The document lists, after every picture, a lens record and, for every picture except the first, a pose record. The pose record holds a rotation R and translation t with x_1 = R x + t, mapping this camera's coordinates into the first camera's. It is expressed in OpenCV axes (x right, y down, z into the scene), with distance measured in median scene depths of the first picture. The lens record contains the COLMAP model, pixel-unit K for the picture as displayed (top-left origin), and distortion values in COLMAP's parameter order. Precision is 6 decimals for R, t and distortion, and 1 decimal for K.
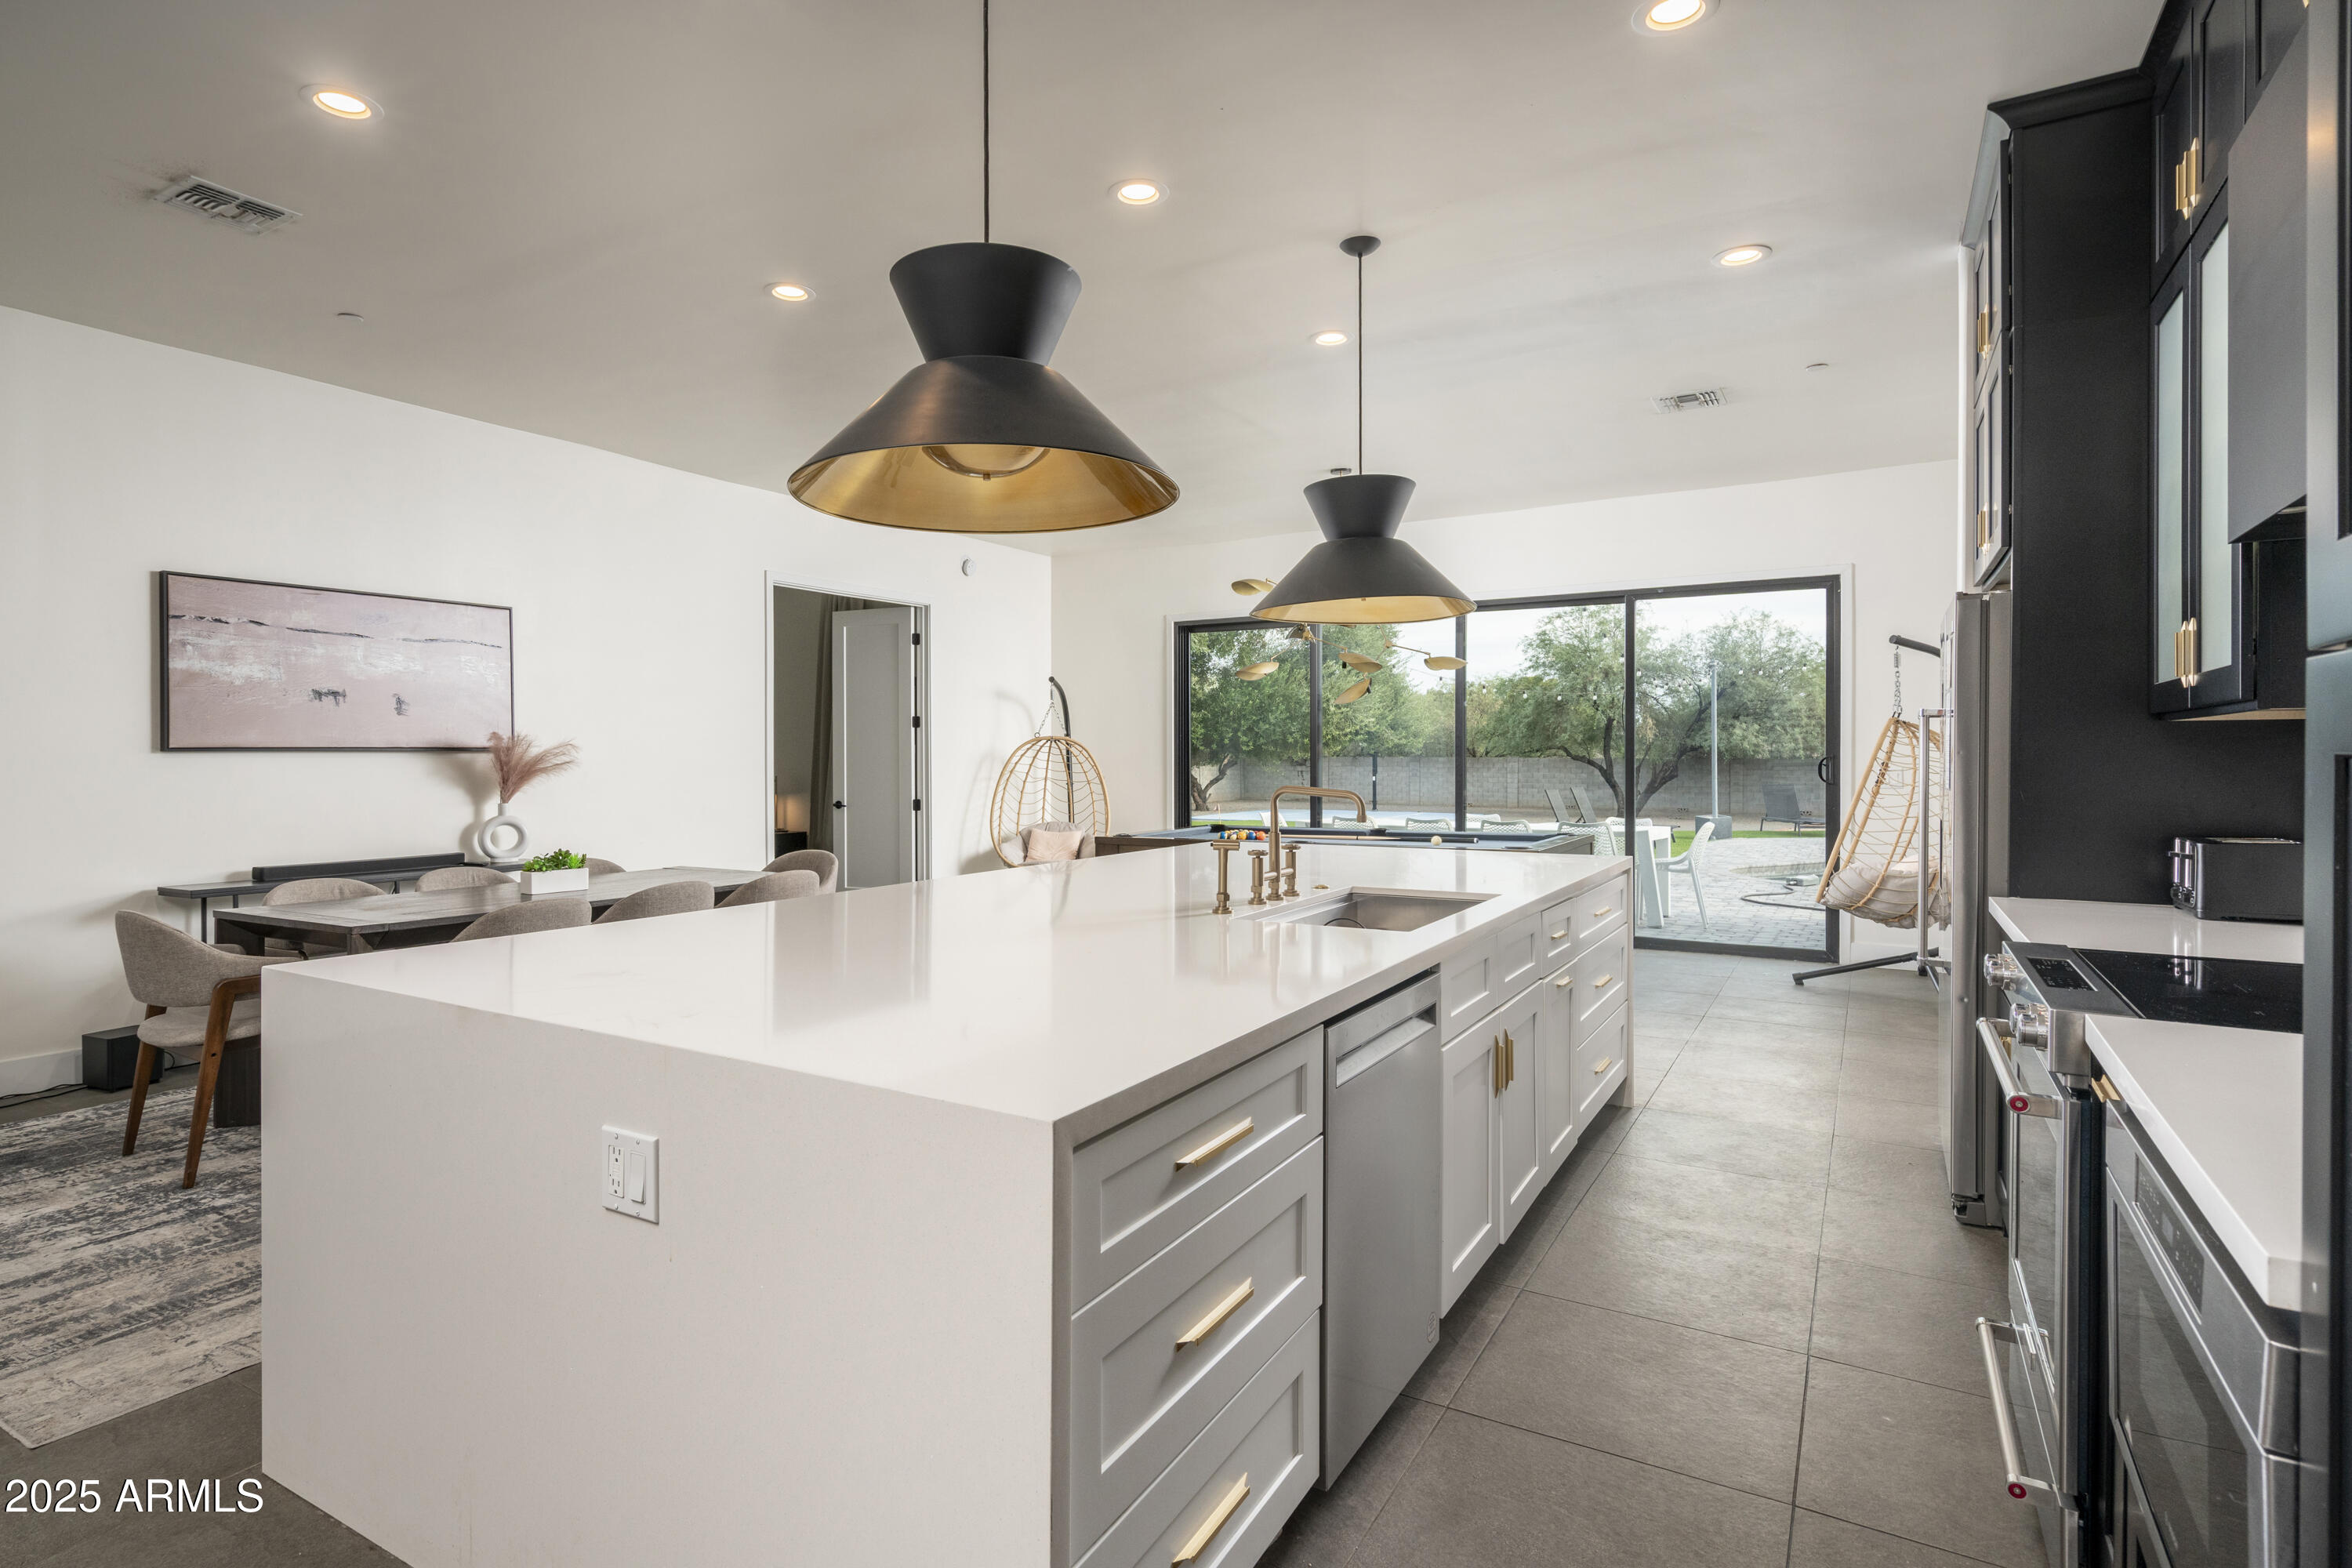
lens RADIAL K [[1194.1, 0, 1157.4], [0, 1194.1, 768.7], [0, 0, 1]] dist [-0.002589, 0.002613]
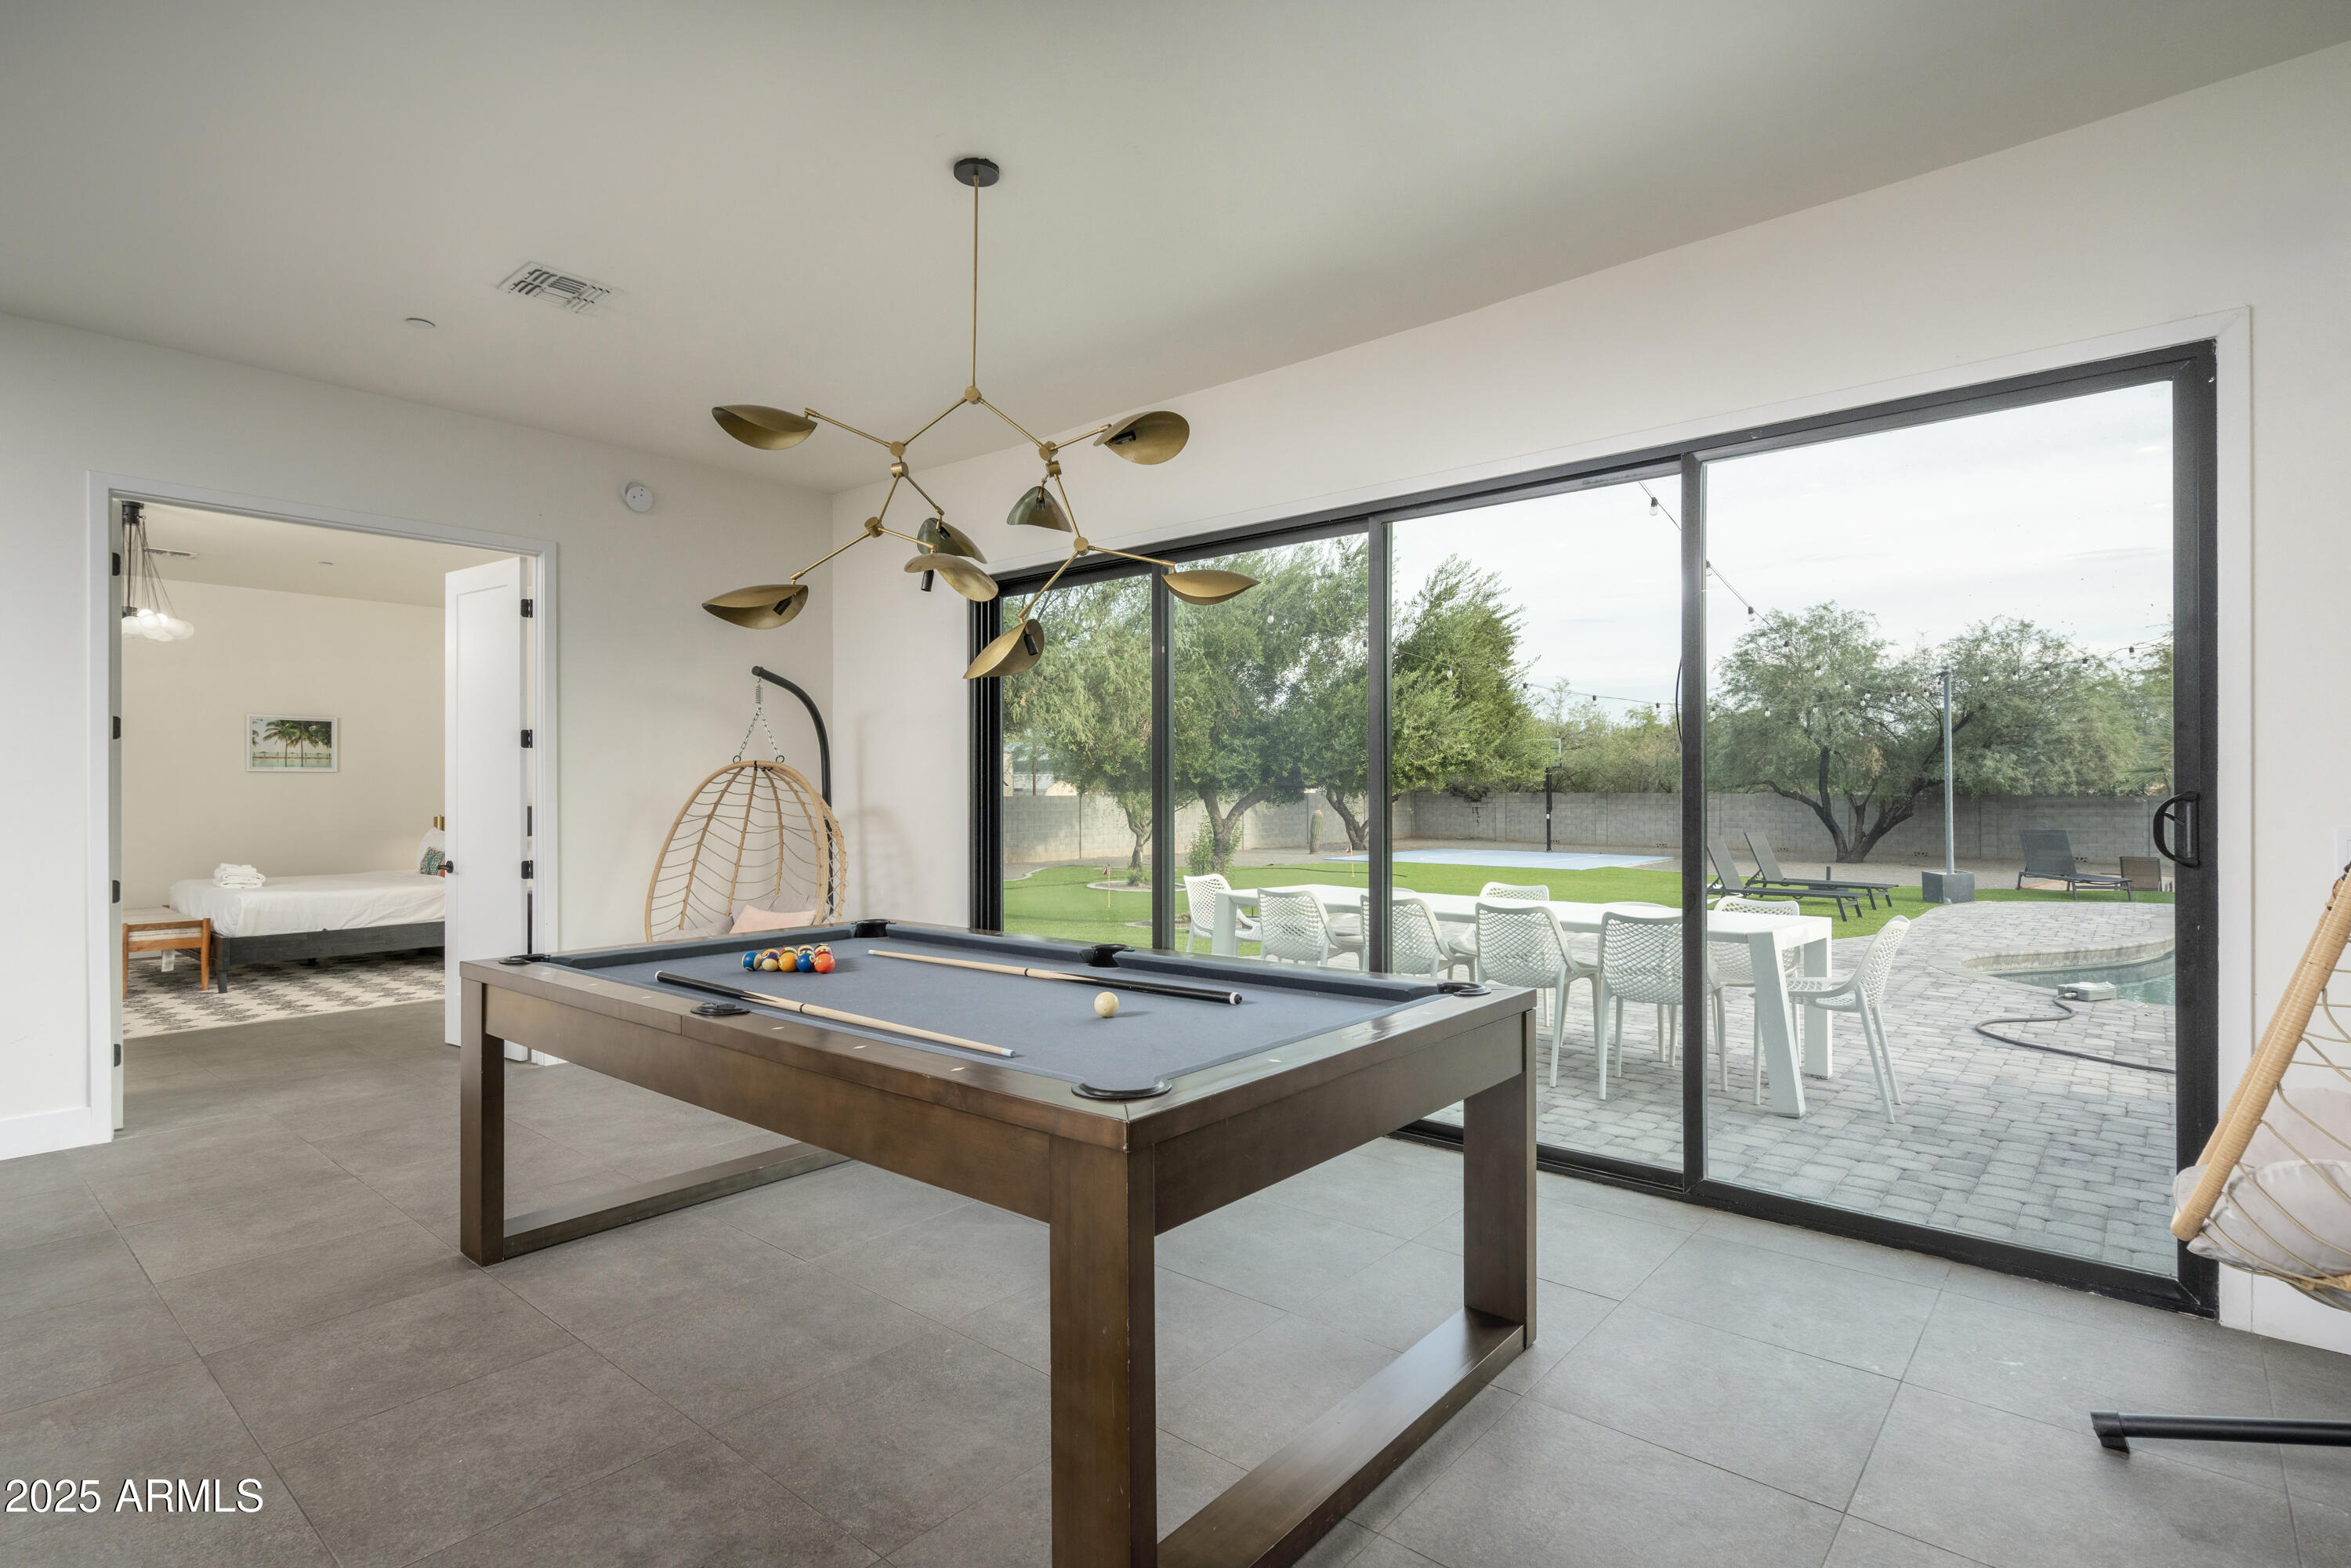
lens RADIAL K [[1161.3, 0, 1175.0], [0, 1161.3, 789.8], [0, 0, 1]] dist [0.006647, 0.001168]
pose [[0.987194, 0.000213, -0.159526, 0.346450], [-0.002130, 0.999928, -0.011847, -0.007672], [0.159512, 0.012035, 0.987123, 0.664915]]
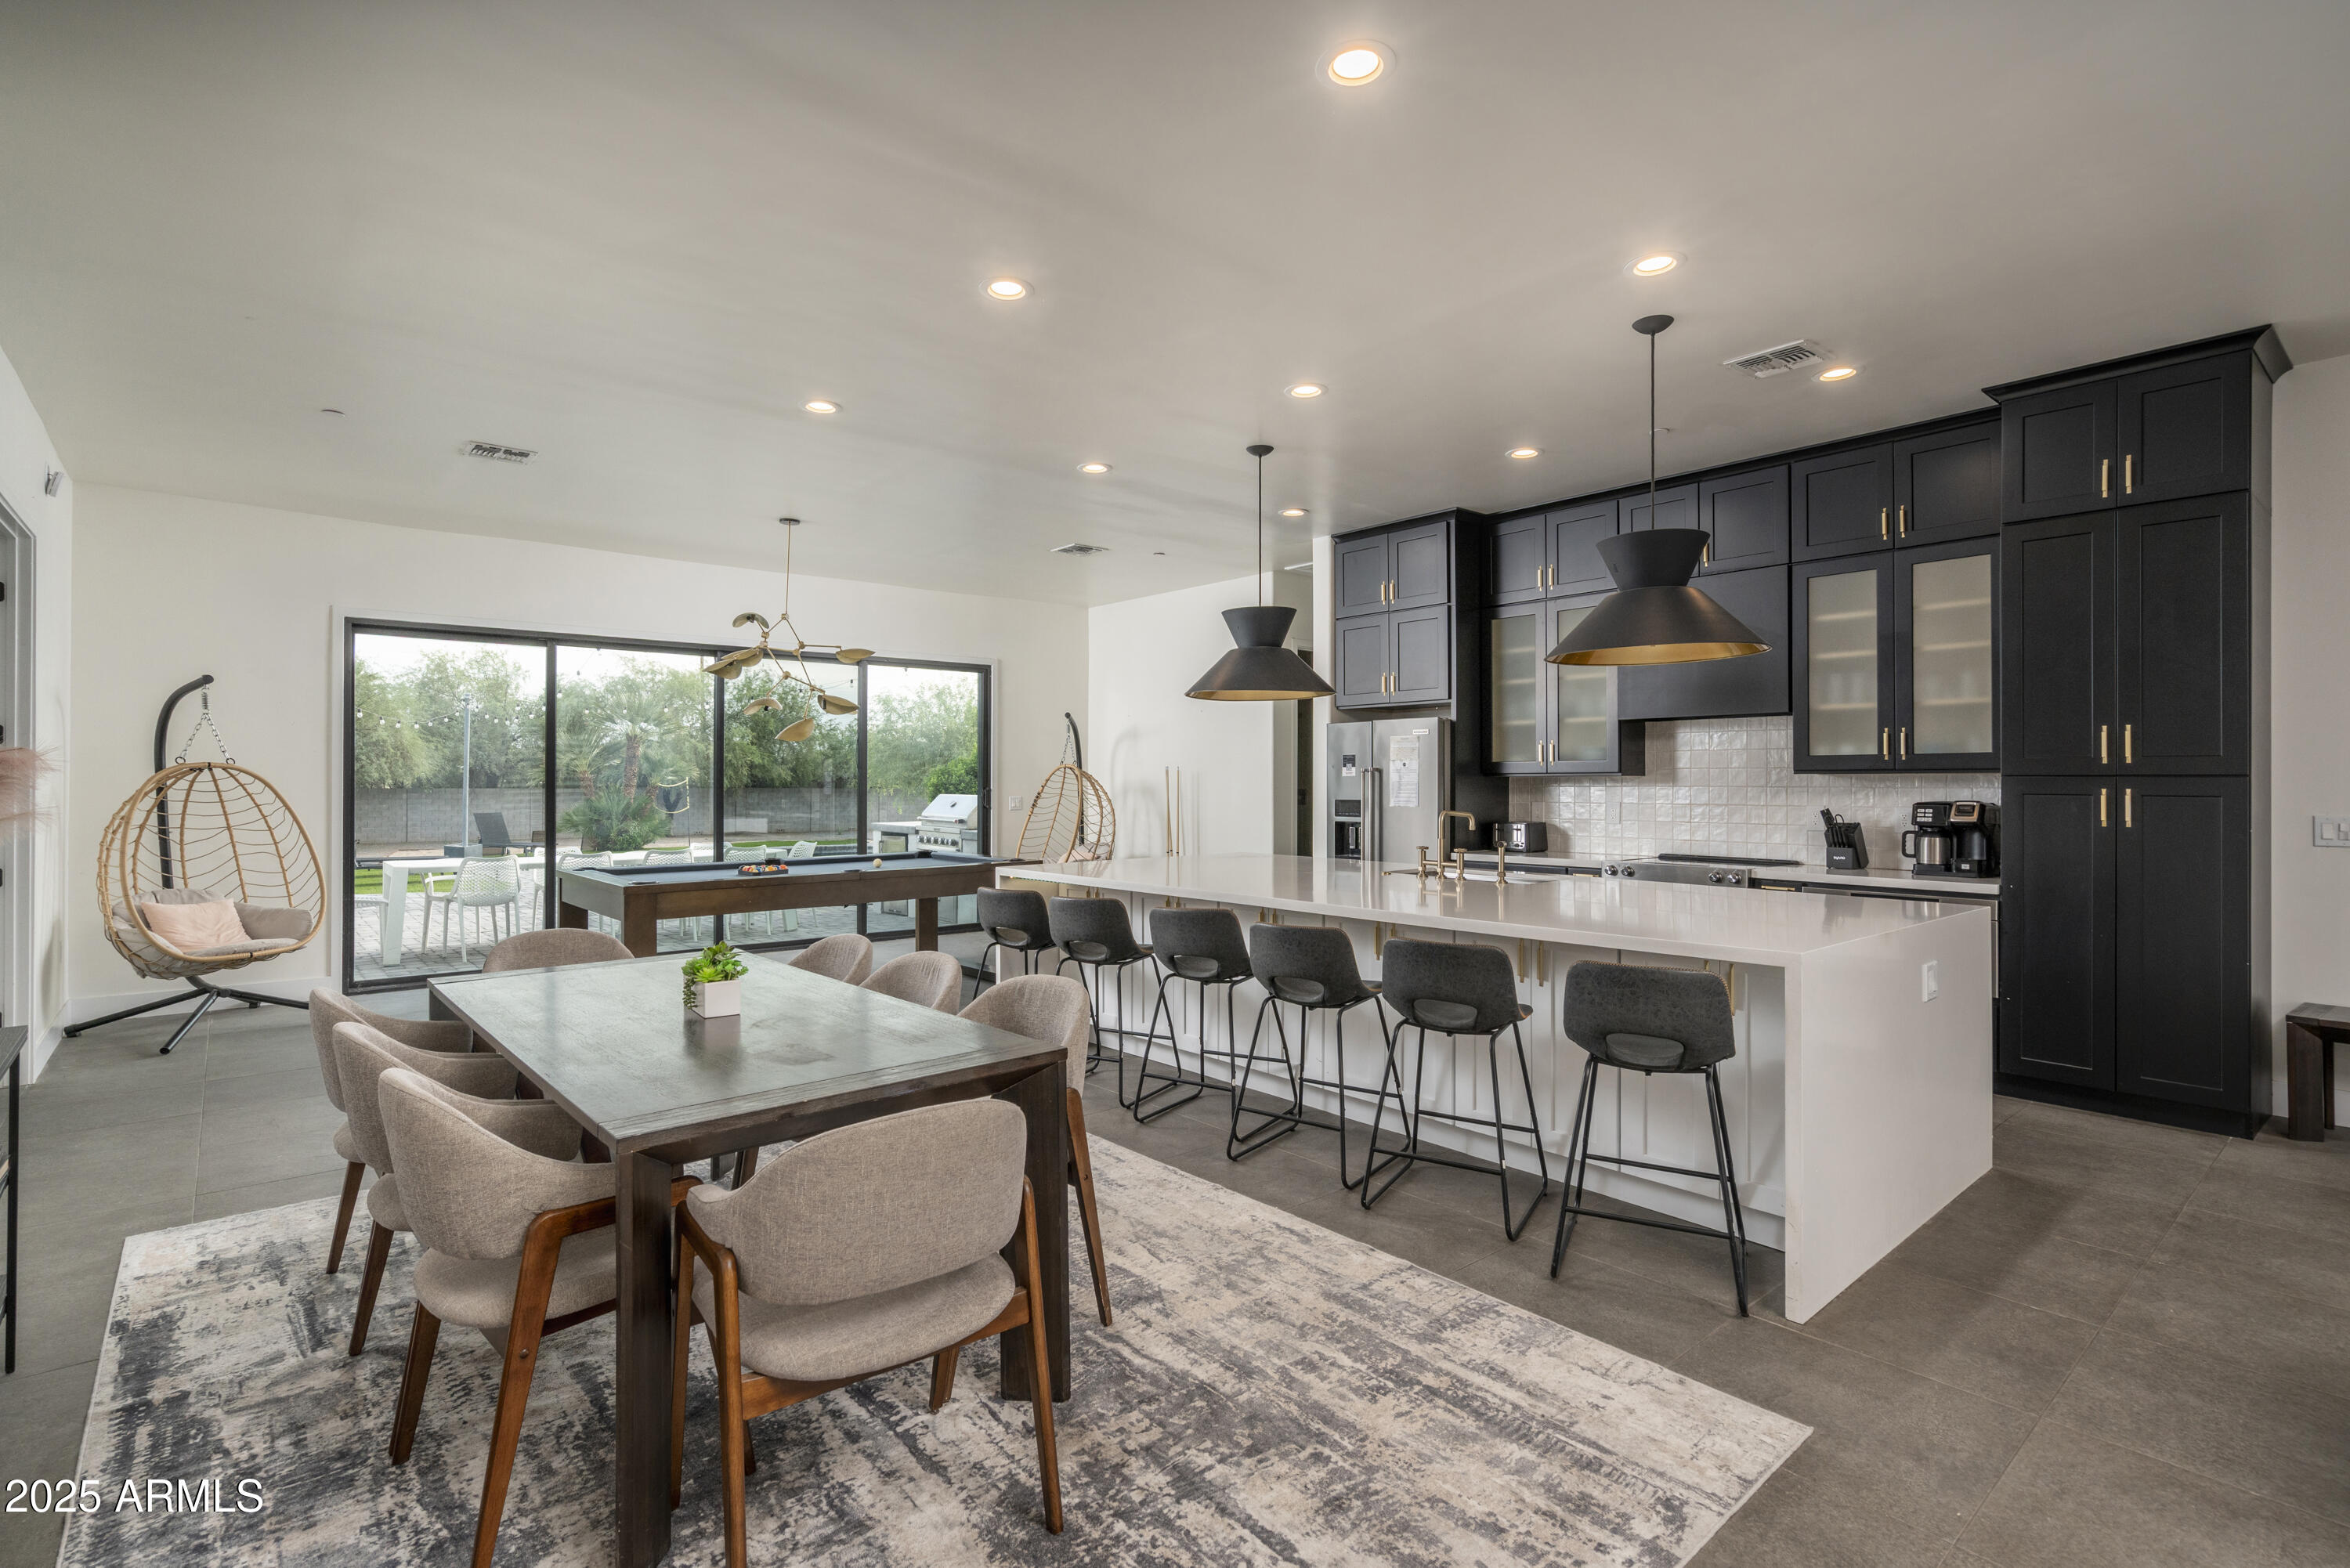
lens RADIAL K [[1080.0, 0, 1146.6], [0, 1080.0, 794.1], [0, 0, 1]] dist [-0.005127, 0.000279]
pose [[0.338666, -0.008409, 0.940869, -0.752374], [0.009610, 0.999939, 0.005478, -0.011244], [-0.940858, 0.007187, 0.338726, 0.446673]]
